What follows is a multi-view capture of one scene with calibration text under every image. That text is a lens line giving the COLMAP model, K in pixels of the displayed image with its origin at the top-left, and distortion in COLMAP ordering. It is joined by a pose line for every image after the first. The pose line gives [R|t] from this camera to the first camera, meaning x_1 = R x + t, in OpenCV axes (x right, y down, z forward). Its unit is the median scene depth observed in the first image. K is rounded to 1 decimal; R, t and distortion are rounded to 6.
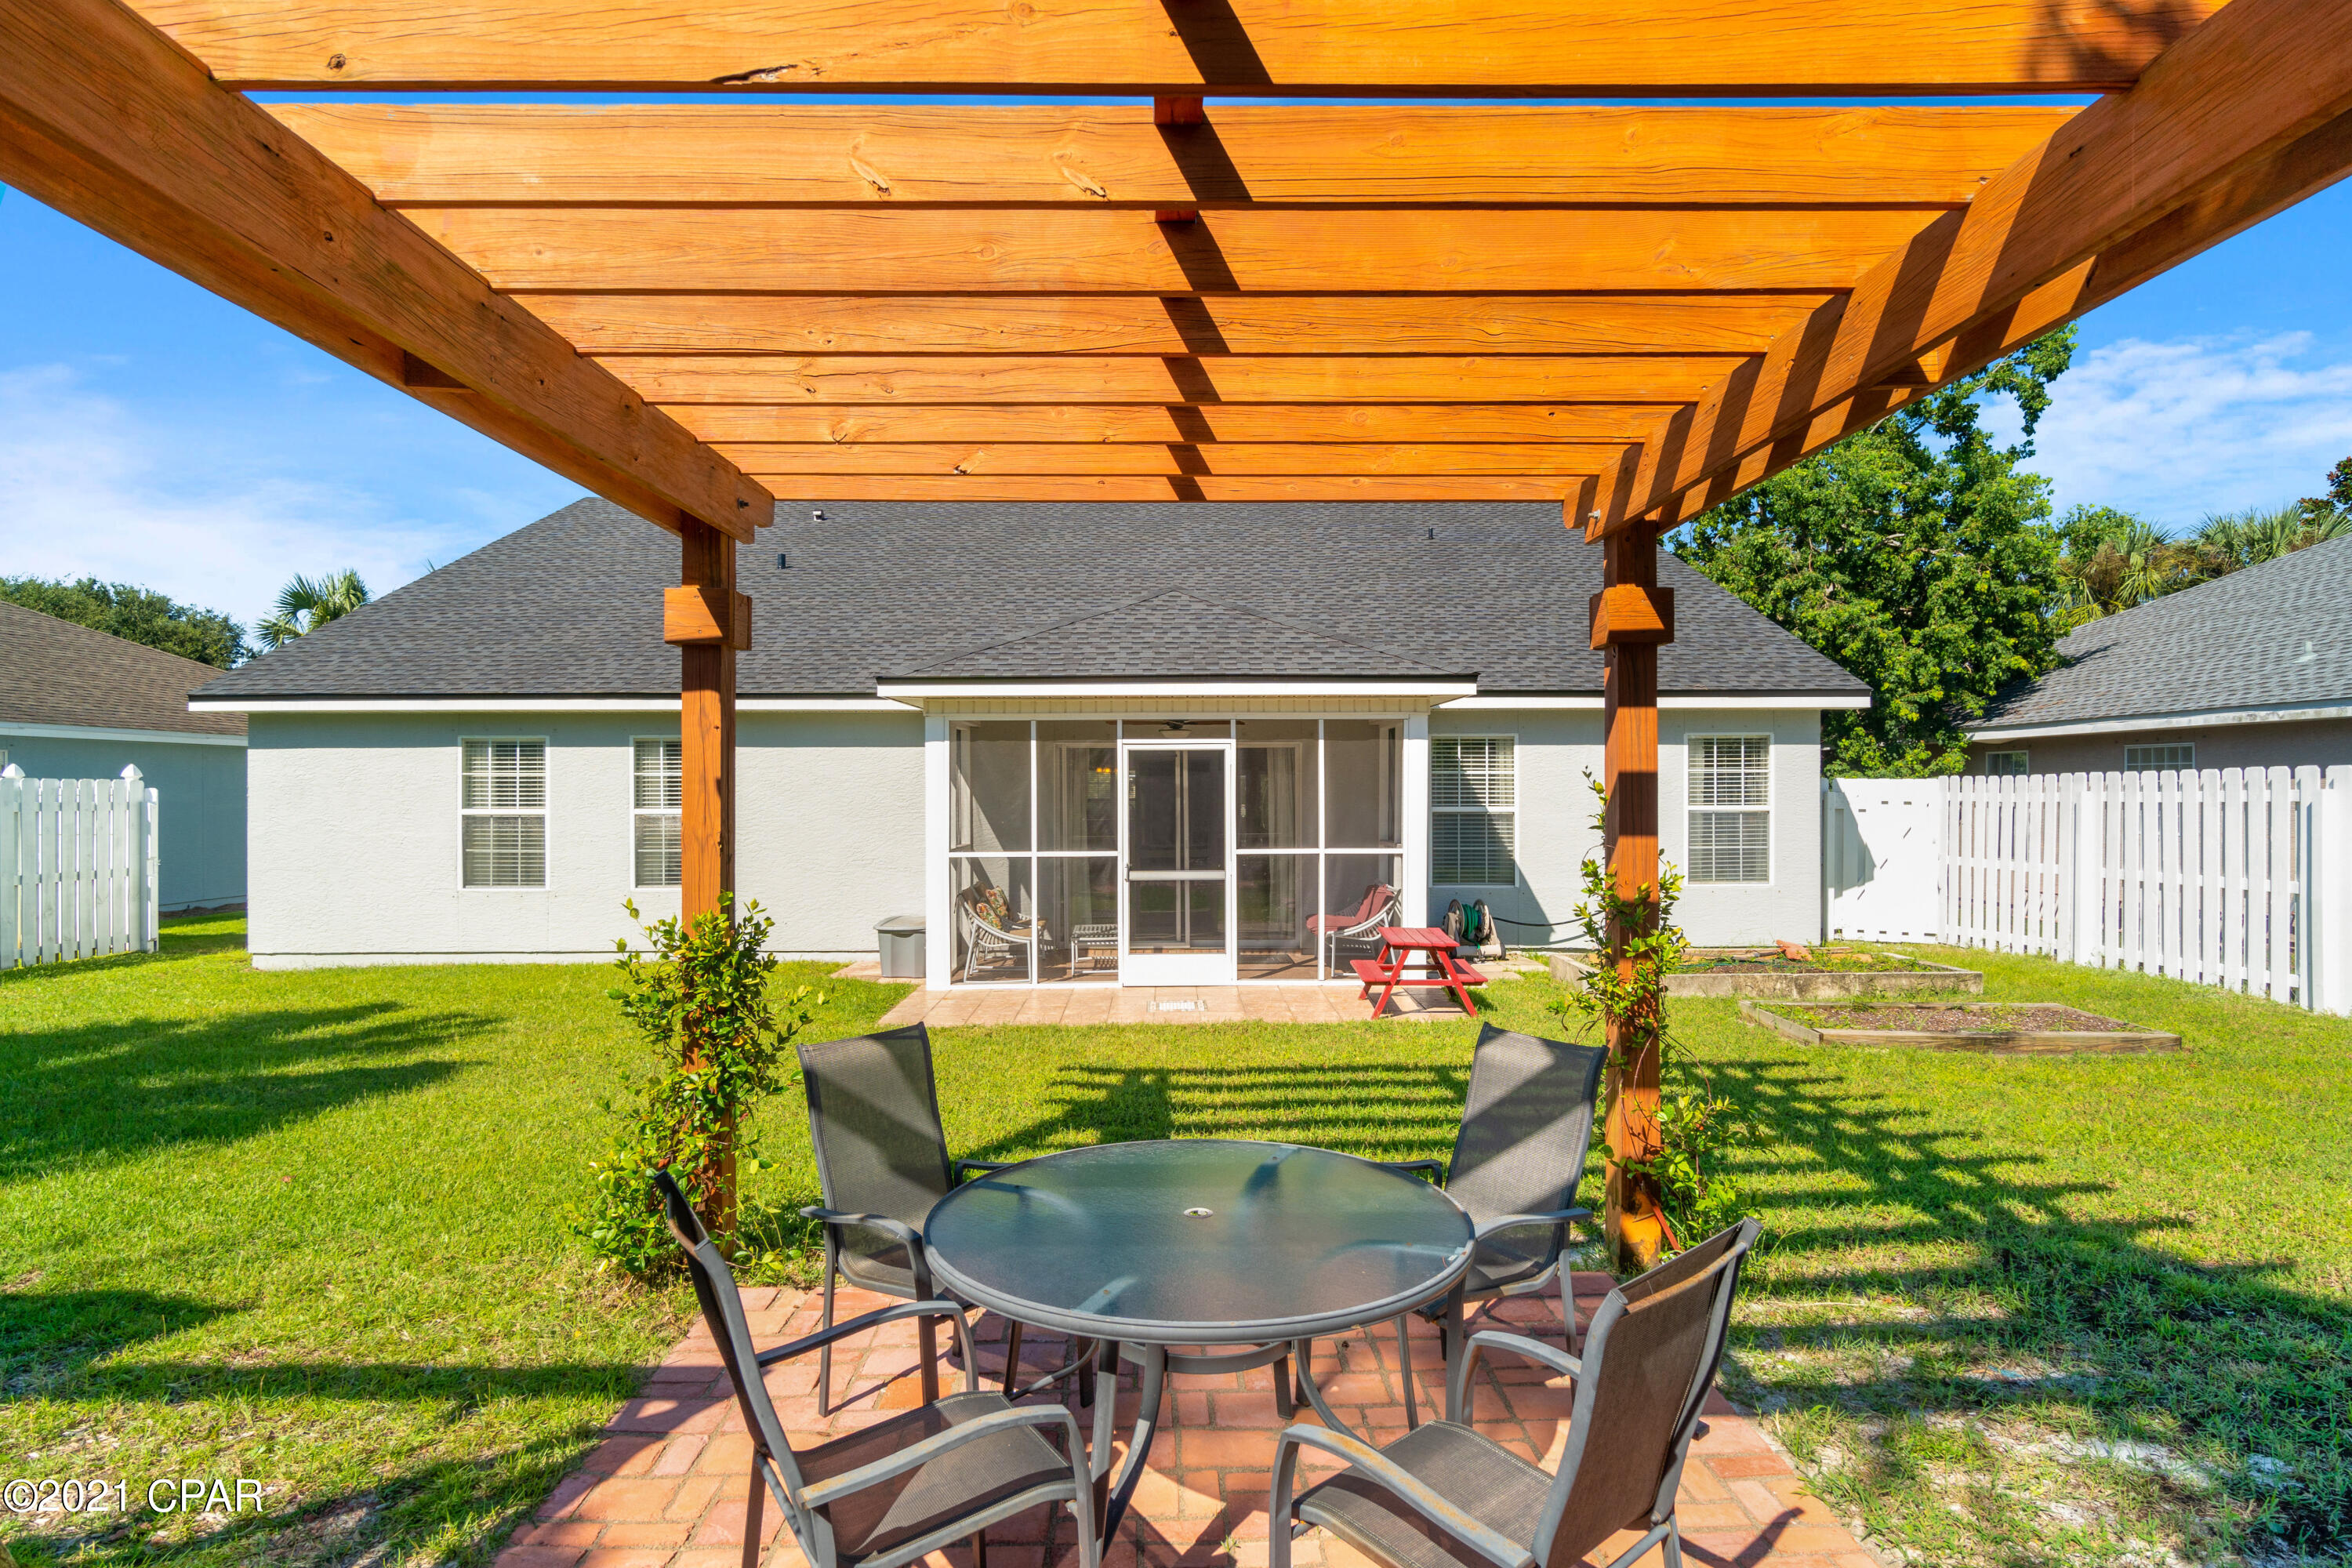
lens RADIAL K [[1268.9, 0, 1176.0], [0, 1268.9, 784.0], [0, 0, 1]] dist [-0.024442, -0.000208]
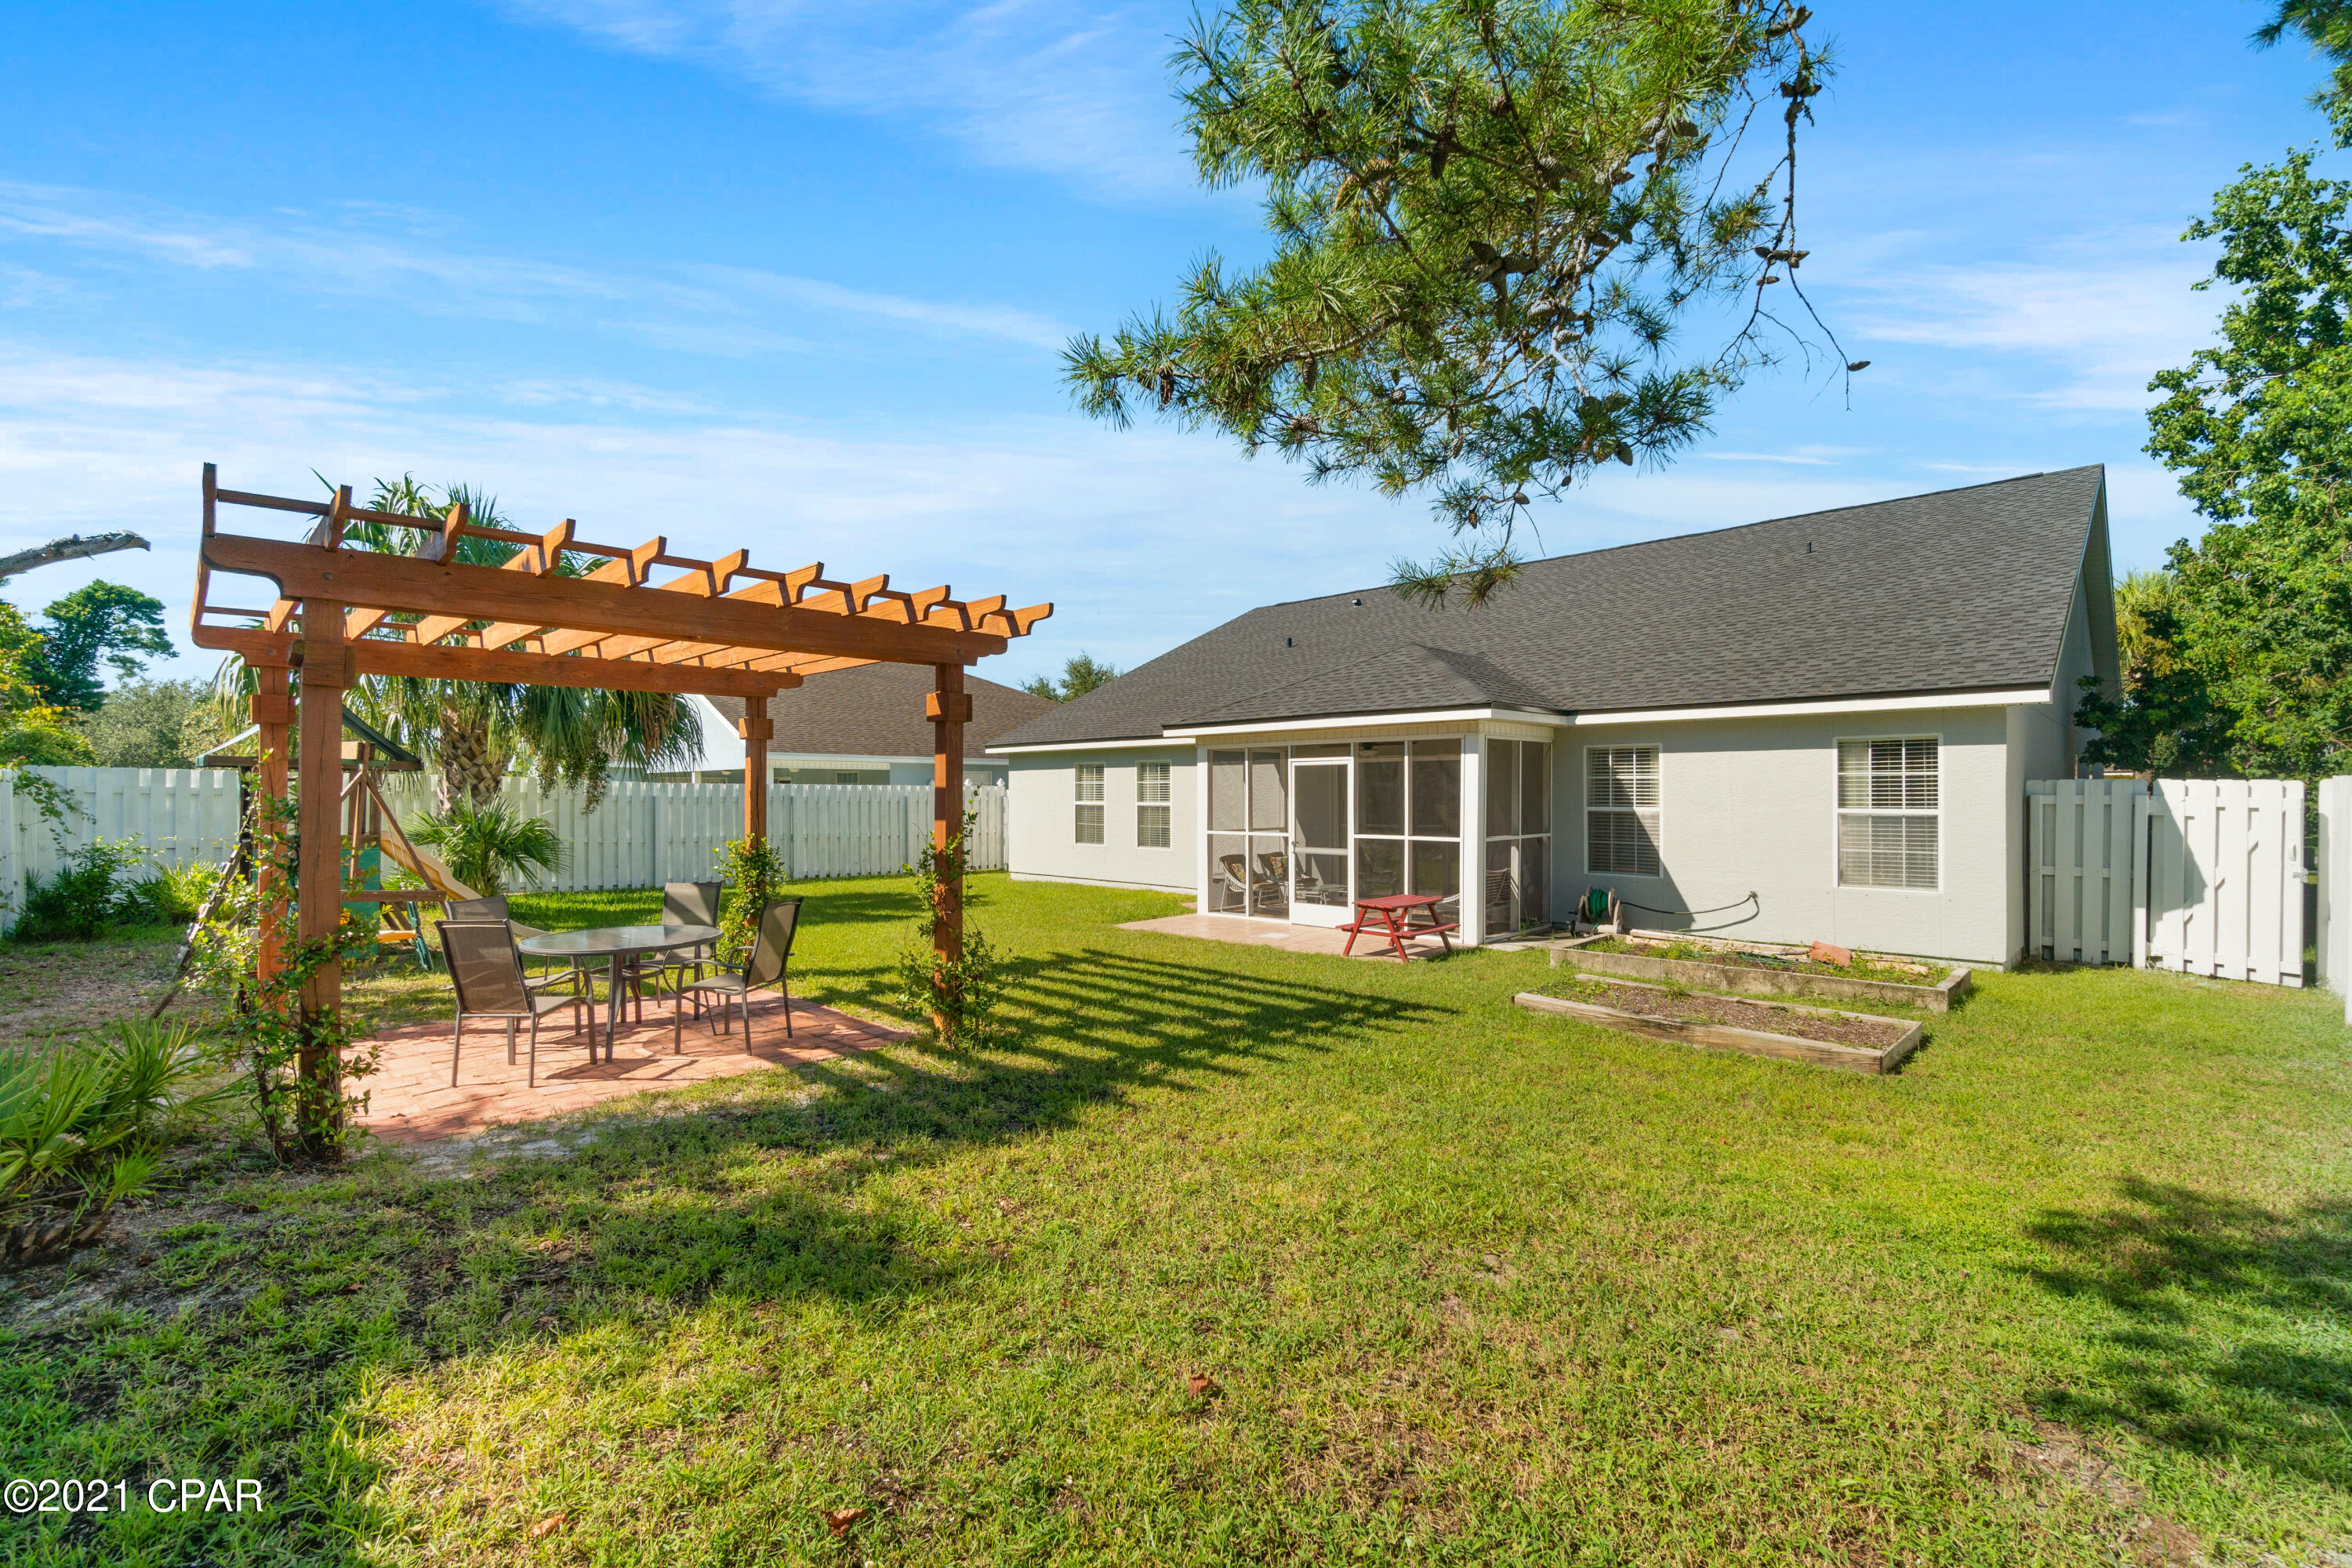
lens RADIAL K [[1011.1, 0, 1181.2], [0, 1011.1, 790.2], [0, 0, 1]] dist [-0.002209, 0.000305]
pose [[0.705897, 0.000277, -0.708314, 0.706460], [0.002375, 0.999993, 0.002757, -0.001457], [0.708310, -0.003629, 0.705892, 0.067316]]
